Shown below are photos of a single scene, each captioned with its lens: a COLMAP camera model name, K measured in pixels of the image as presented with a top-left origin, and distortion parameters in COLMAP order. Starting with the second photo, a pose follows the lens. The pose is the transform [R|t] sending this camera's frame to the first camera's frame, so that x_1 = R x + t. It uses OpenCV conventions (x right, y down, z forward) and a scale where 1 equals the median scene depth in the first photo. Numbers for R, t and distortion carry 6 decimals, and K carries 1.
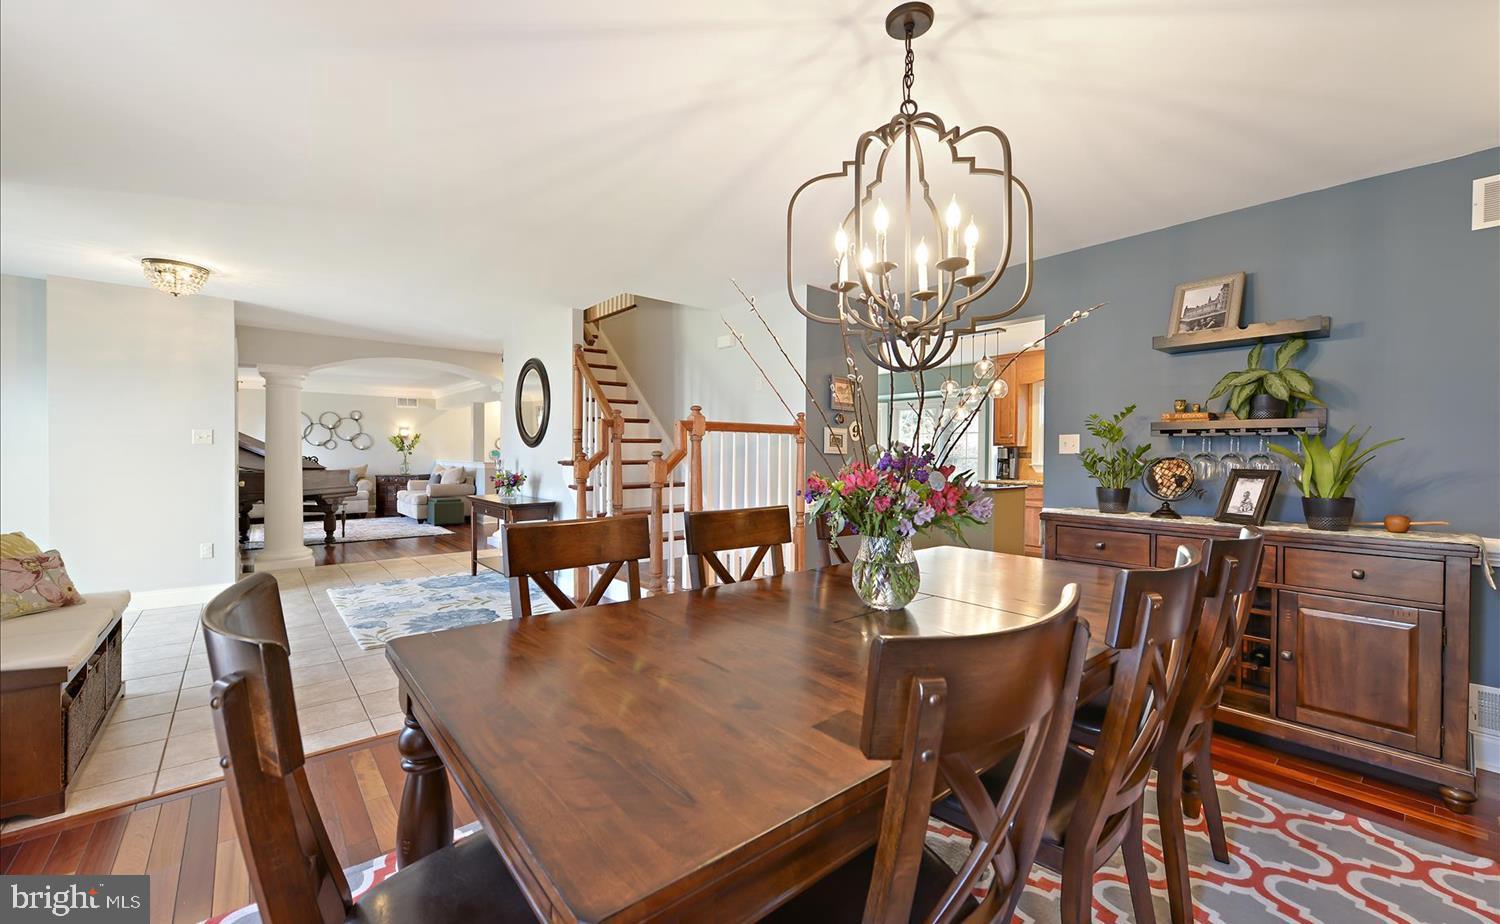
lens RADIAL K [[586.3, 0, 750.0], [0, 586.3, 458.6], [0, 0, 1]] dist [-0.007947, 0.000332]
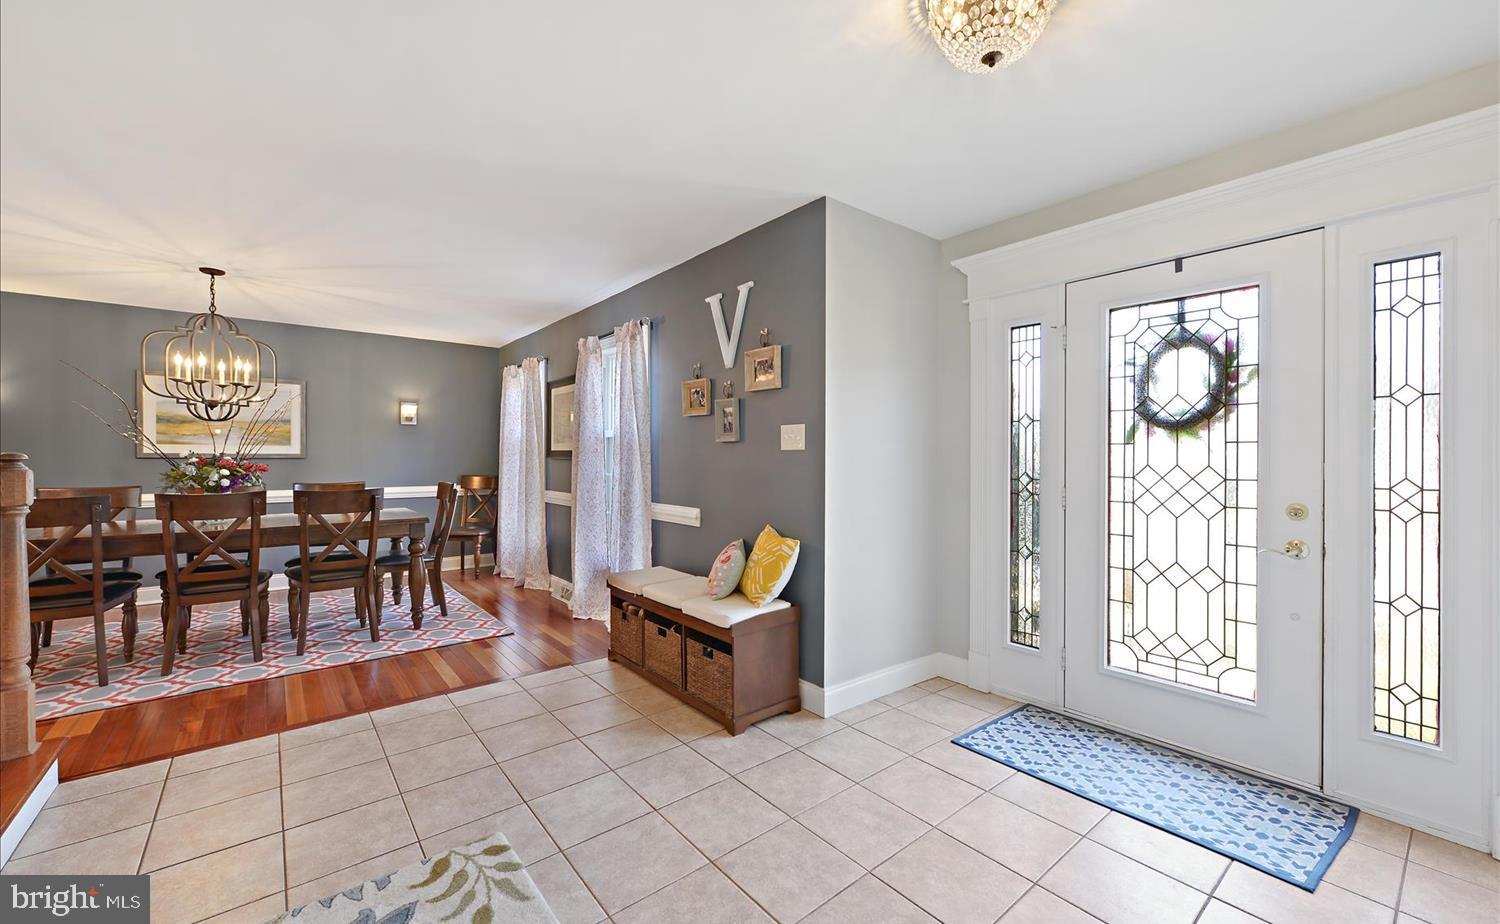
lens RADIAL K [[586.3, 0, 733.9], [0, 586.3, 465.9], [0, 0, 1]] dist [-0.007947, 0.000332]
pose [[-0.998931, -0.008733, 0.045390, -0.263865], [-0.007628, 0.999672, 0.024442, -0.006249], [-0.045588, 0.024070, -0.998670, 0.446961]]
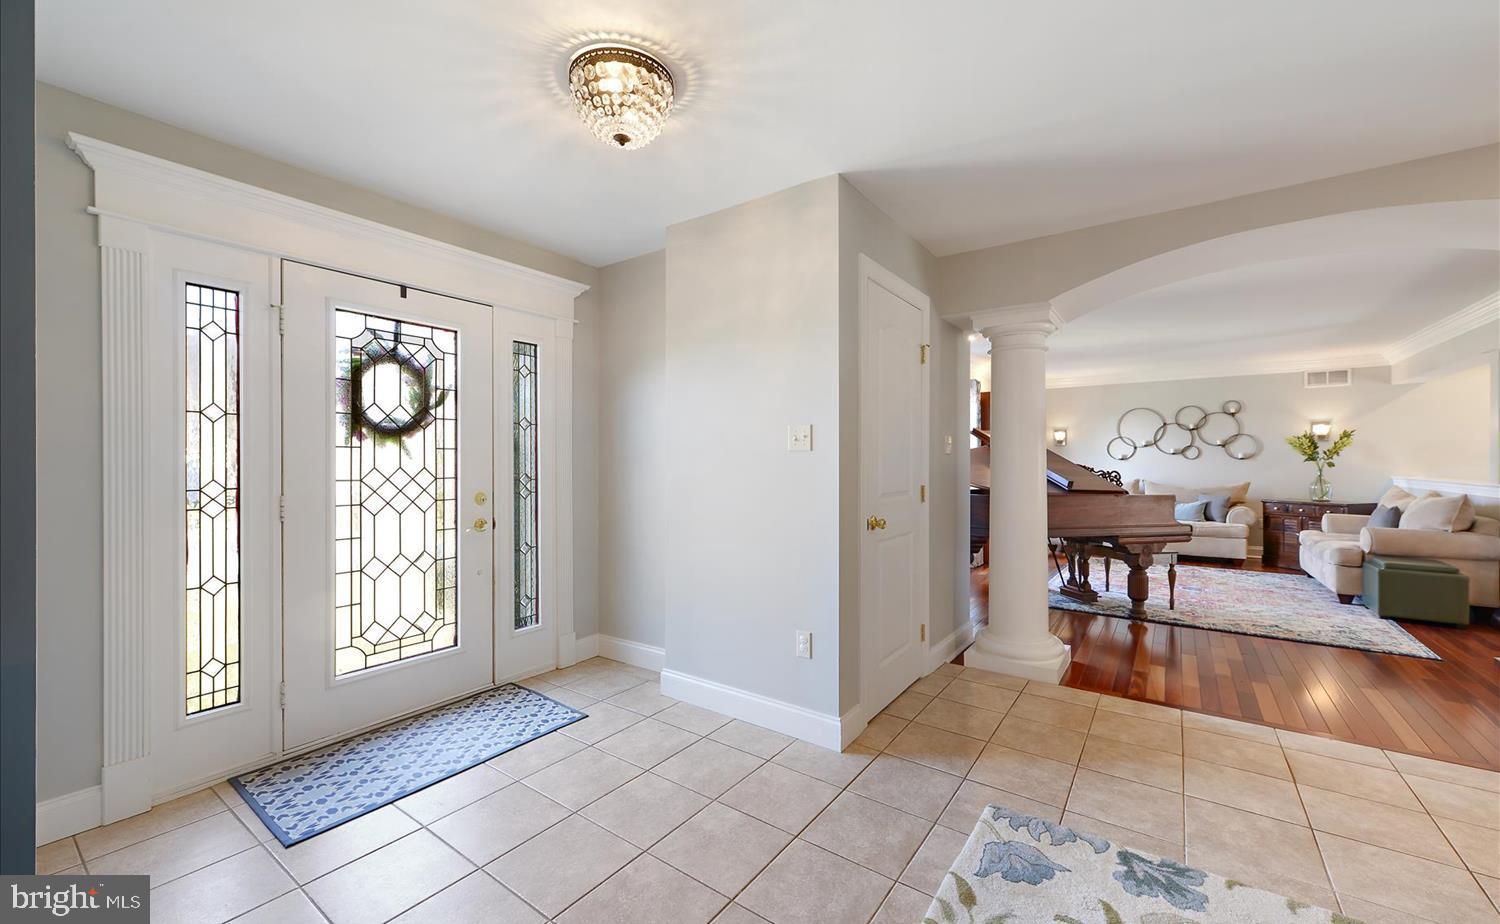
lens RADIAL K [[586.3, 0, 725.3], [0, 586.3, 467.2], [0, 0, 1]] dist [-0.007947, 0.000332]
pose [[0.212572, 0.002305, -0.977143, -0.160590], [-0.005998, 0.999981, 0.001054, -0.003905], [0.977127, 0.005637, 0.212581, 0.318067]]
